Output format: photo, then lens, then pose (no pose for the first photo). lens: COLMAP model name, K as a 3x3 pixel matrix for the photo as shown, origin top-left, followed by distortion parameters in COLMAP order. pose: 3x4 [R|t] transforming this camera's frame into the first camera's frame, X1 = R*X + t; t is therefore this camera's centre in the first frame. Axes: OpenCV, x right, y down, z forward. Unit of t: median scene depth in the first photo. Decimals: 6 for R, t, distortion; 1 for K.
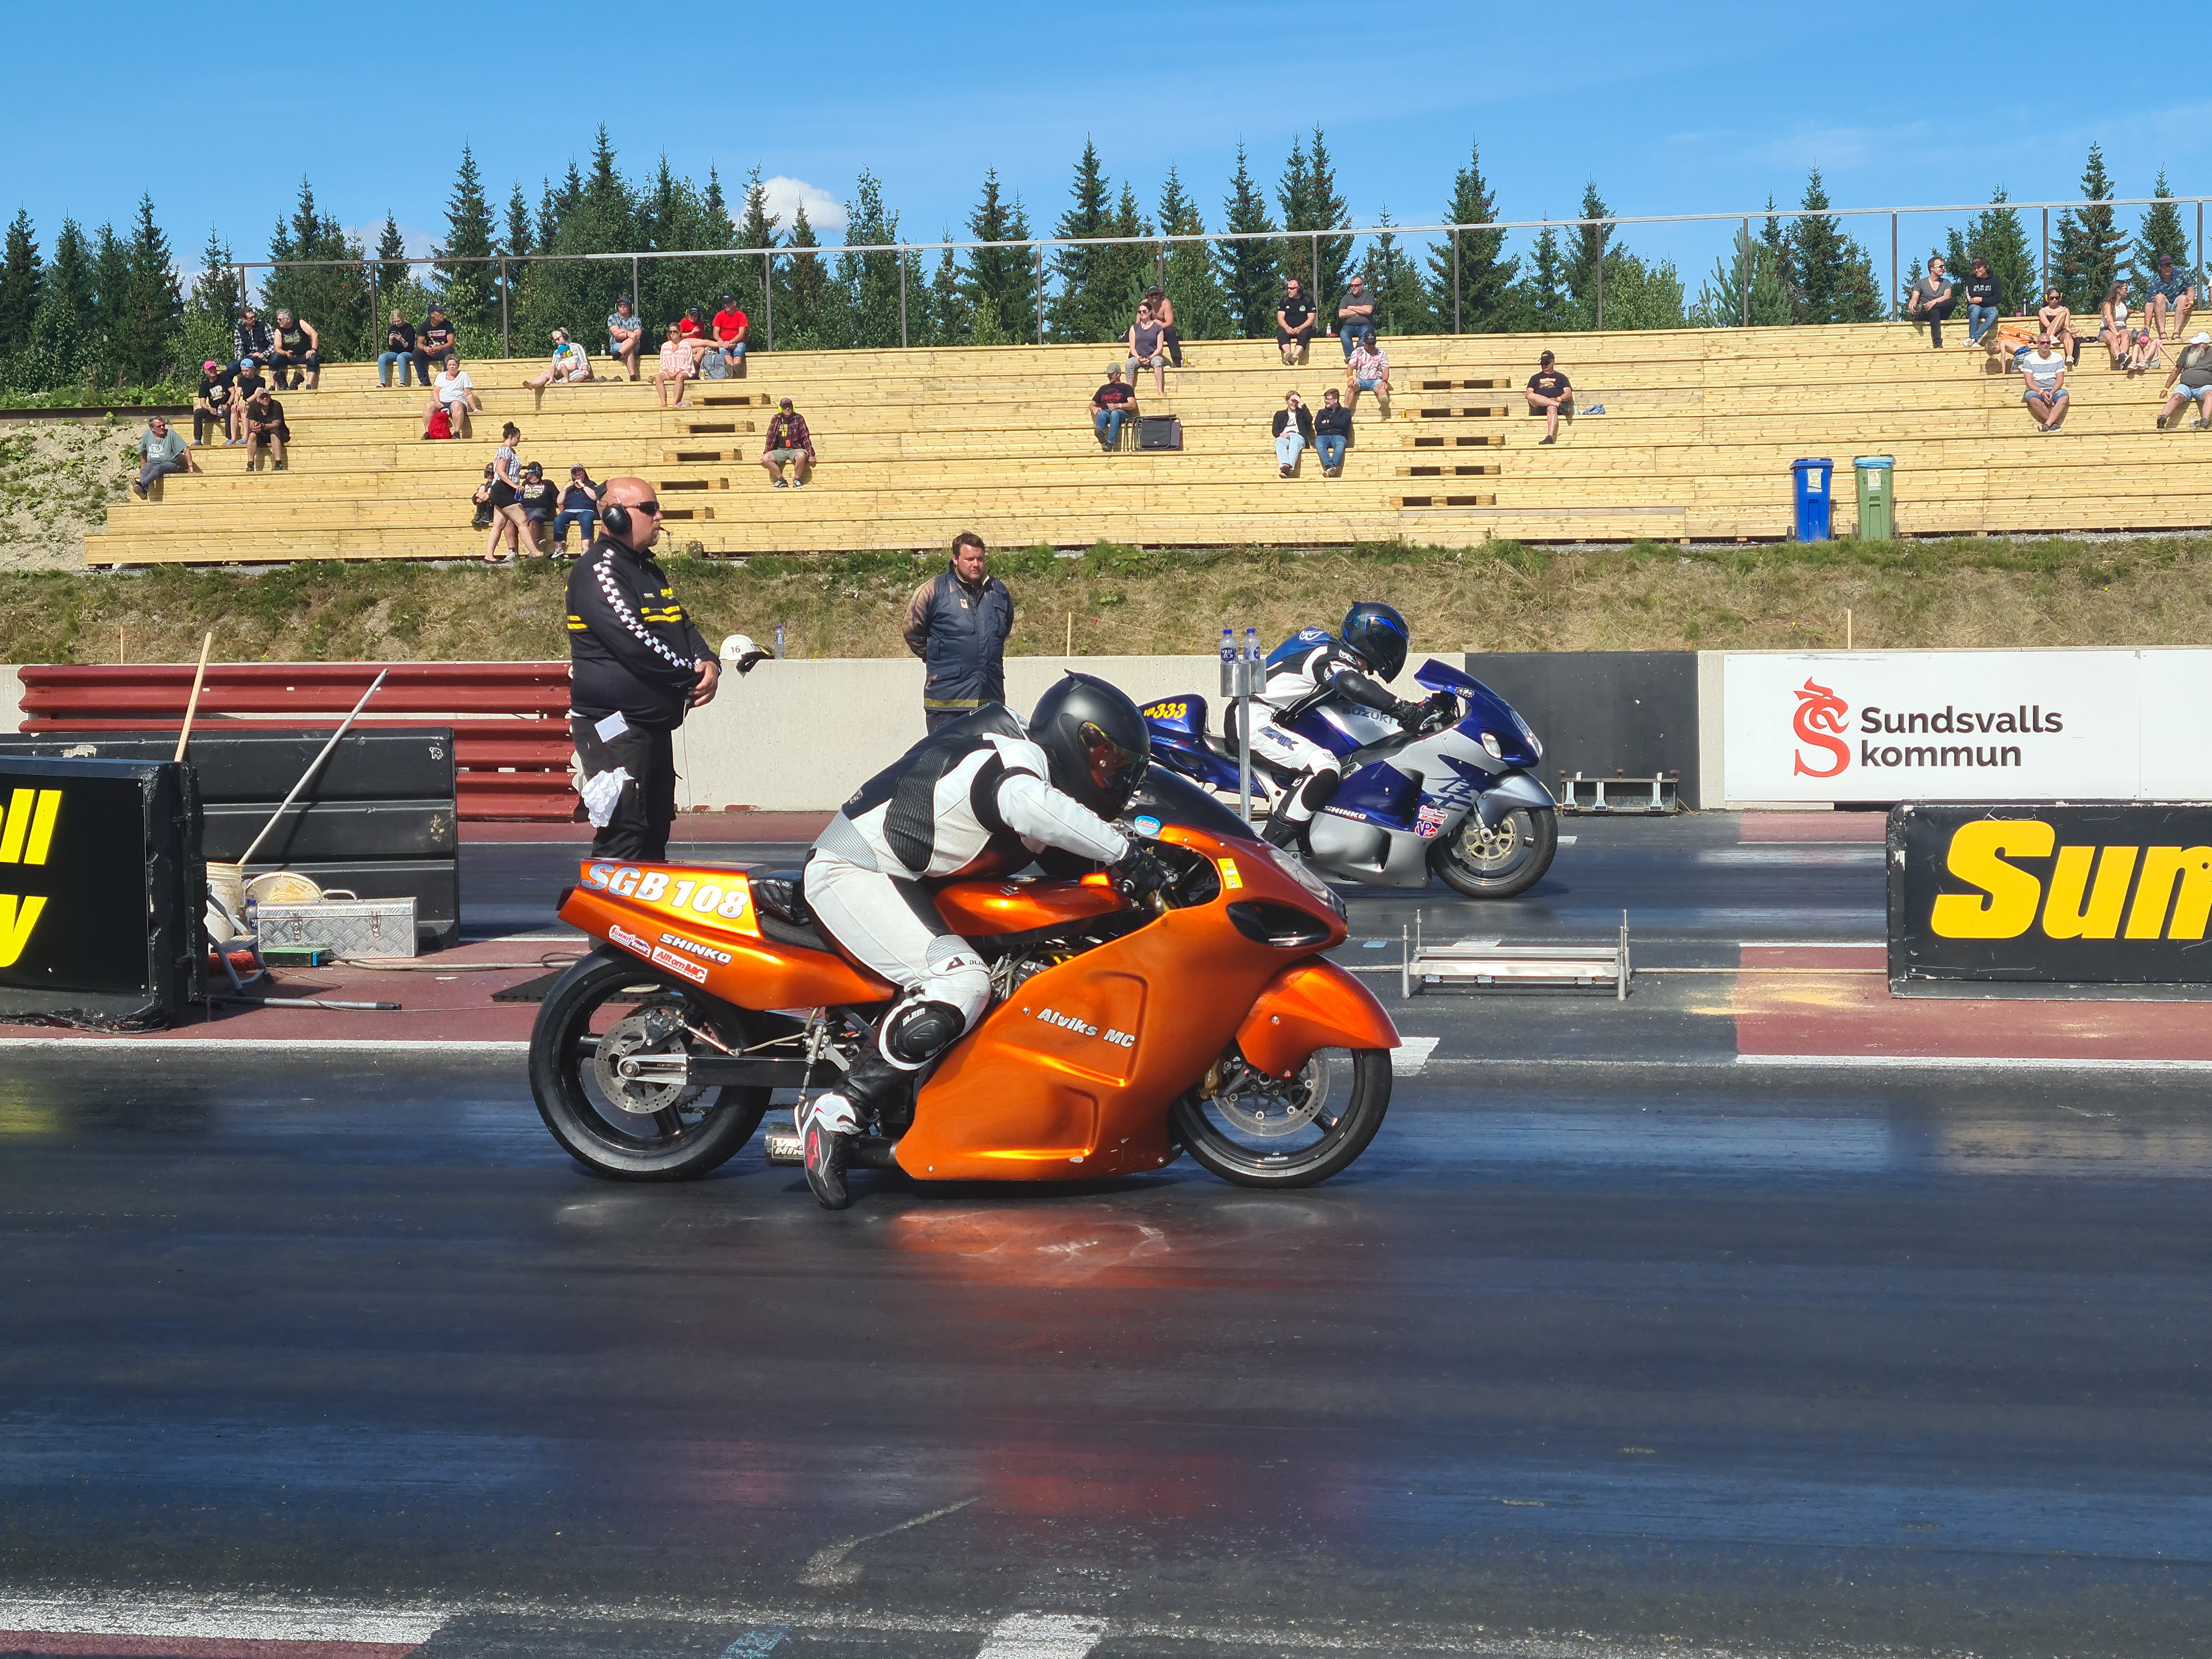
lens RADIAL K [[3424.1, 0, 1086.5], [0, 3424.1, 825.0], [0, 0, 1]] dist [0.085959, 0.000000]
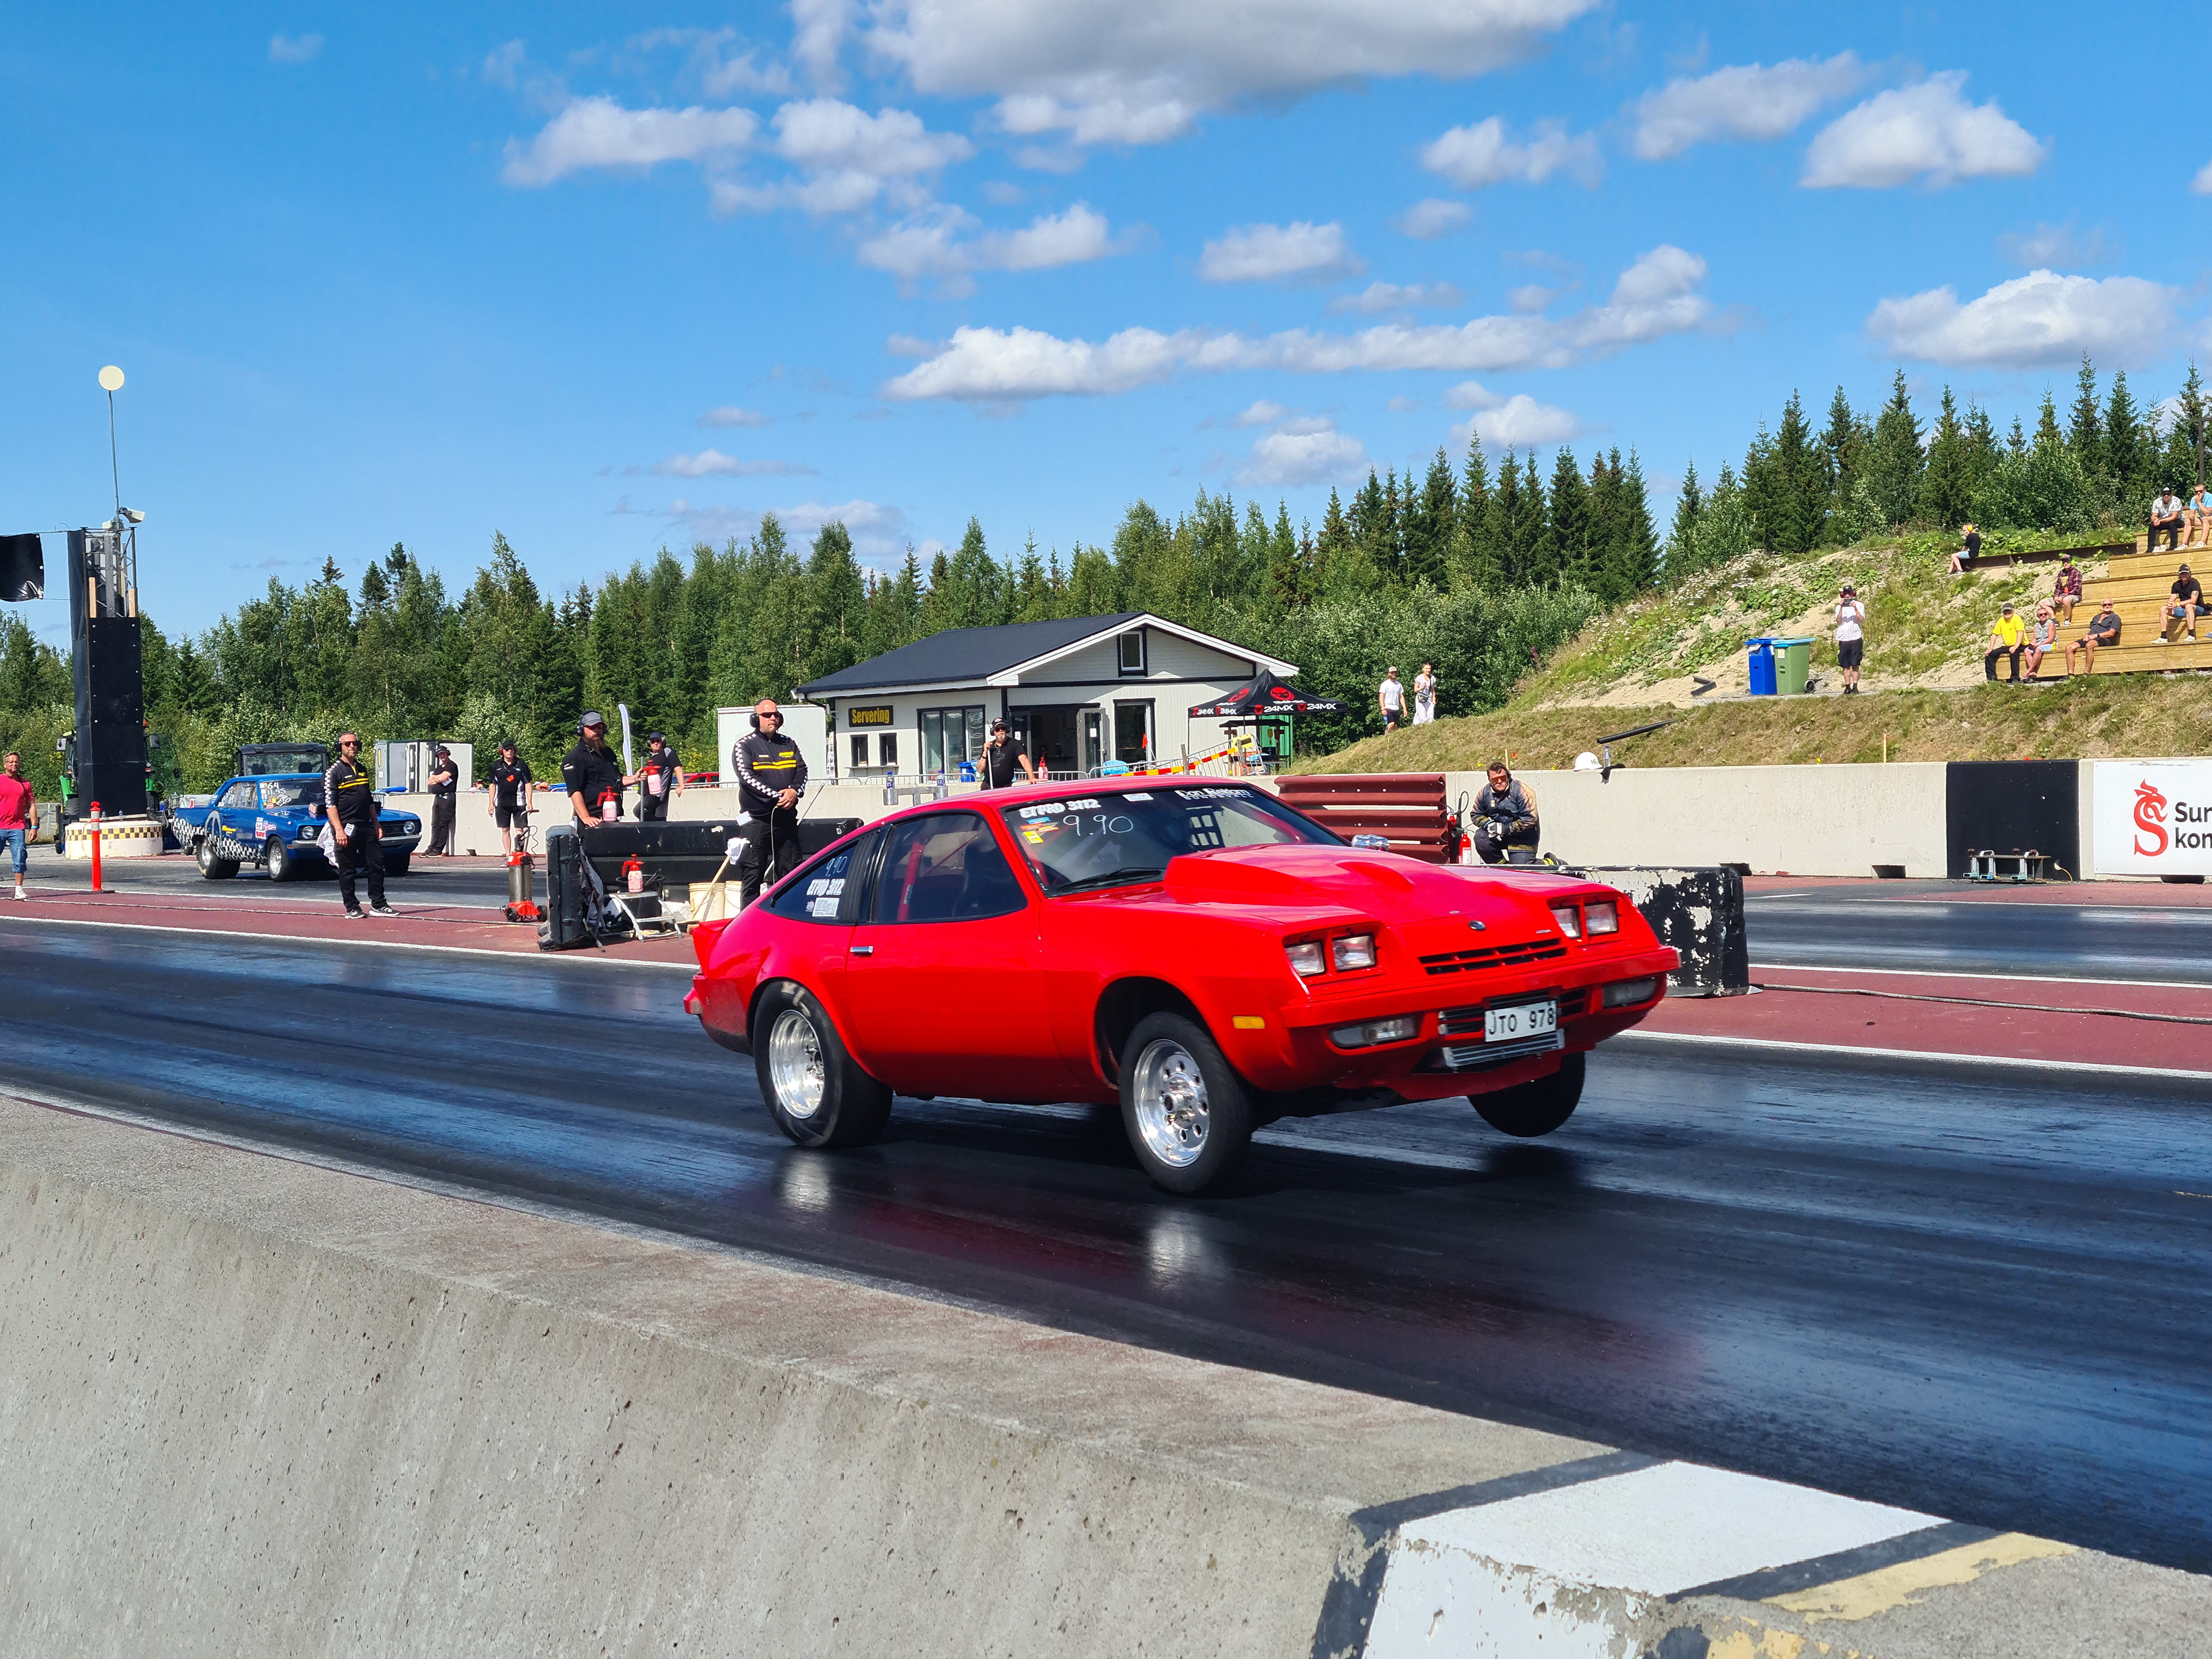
lens RADIAL K [[3424.1, 0, 1160.6], [0, 3424.1, 797.0], [0, 0, 1]] dist [0.085959, 0.000000]
pose [[0.683106, -0.002560, -0.730315, 0.912987], [-0.019625, 0.999568, -0.021860, -0.000429], [0.730056, 0.029266, 0.682761, -0.162040]]
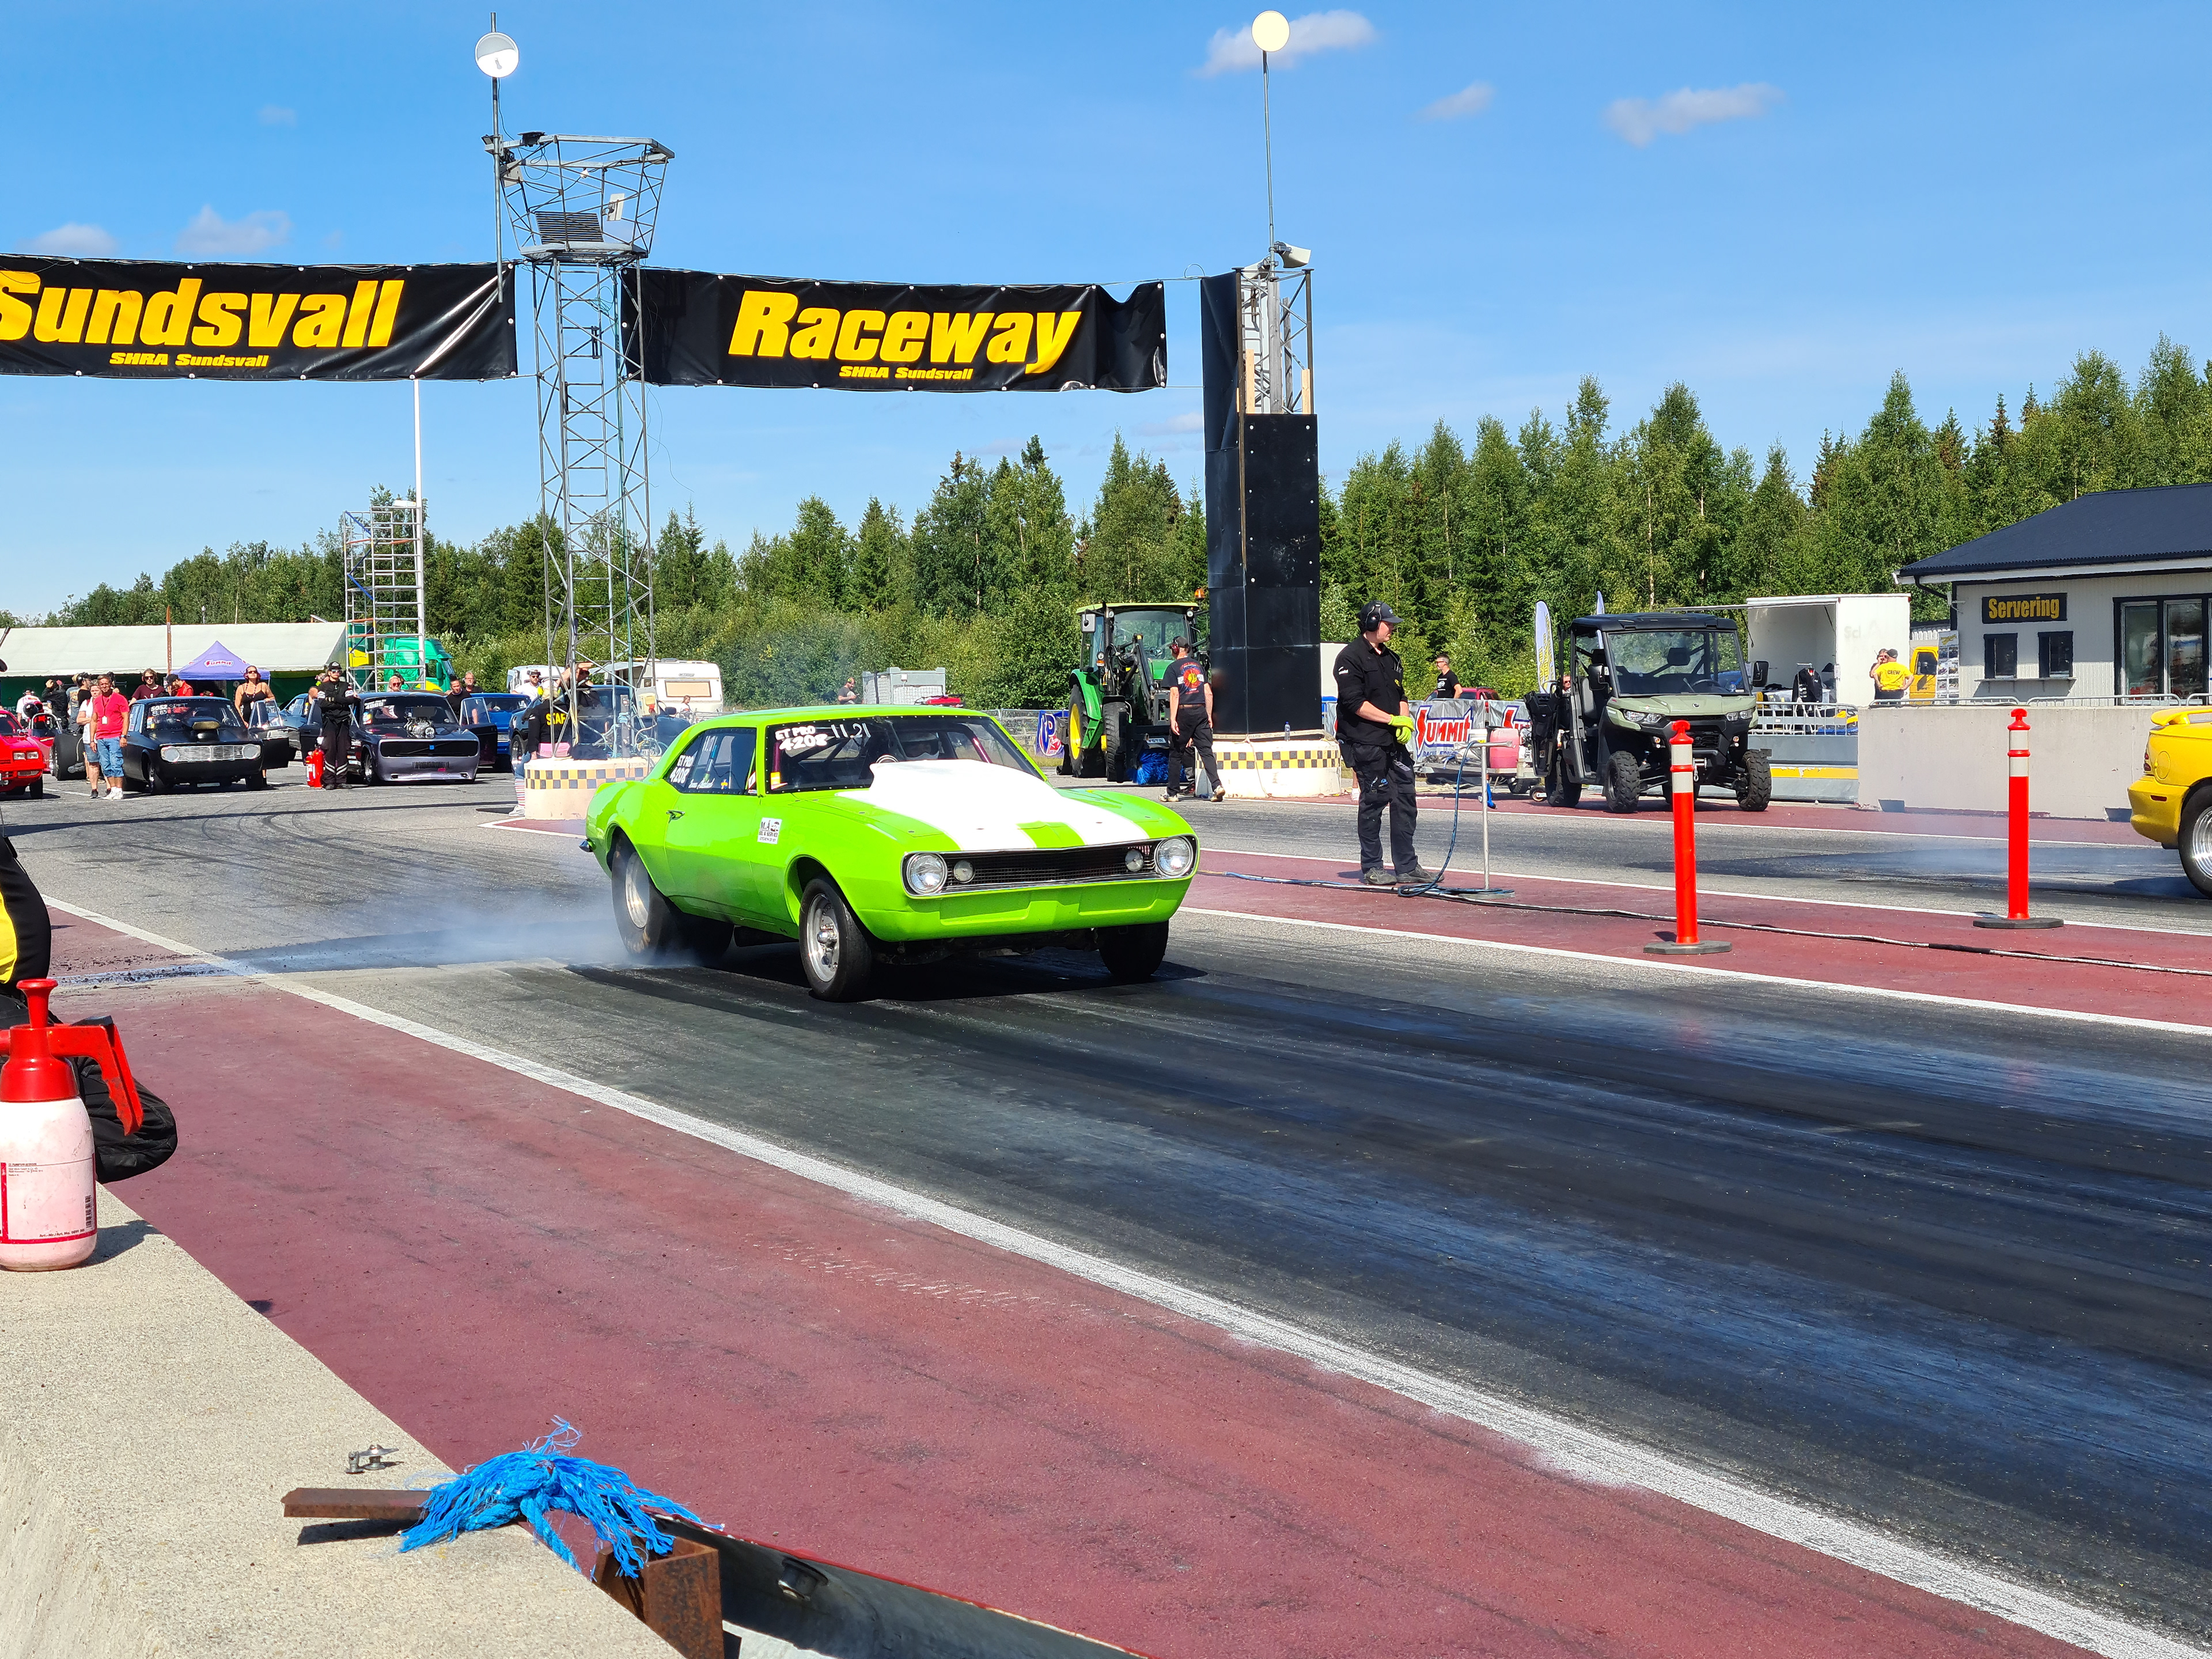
lens RADIAL K [[3424.1, 0, 1107.8], [0, 3424.1, 831.4], [0, 0, 1]] dist [0.085959, 0.000000]
pose [[0.562076, 0.035116, -0.826340, -0.440546], [-0.040051, 0.999082, 0.015214, -0.003399], [0.826115, 0.024545, 0.562967, 0.107213]]
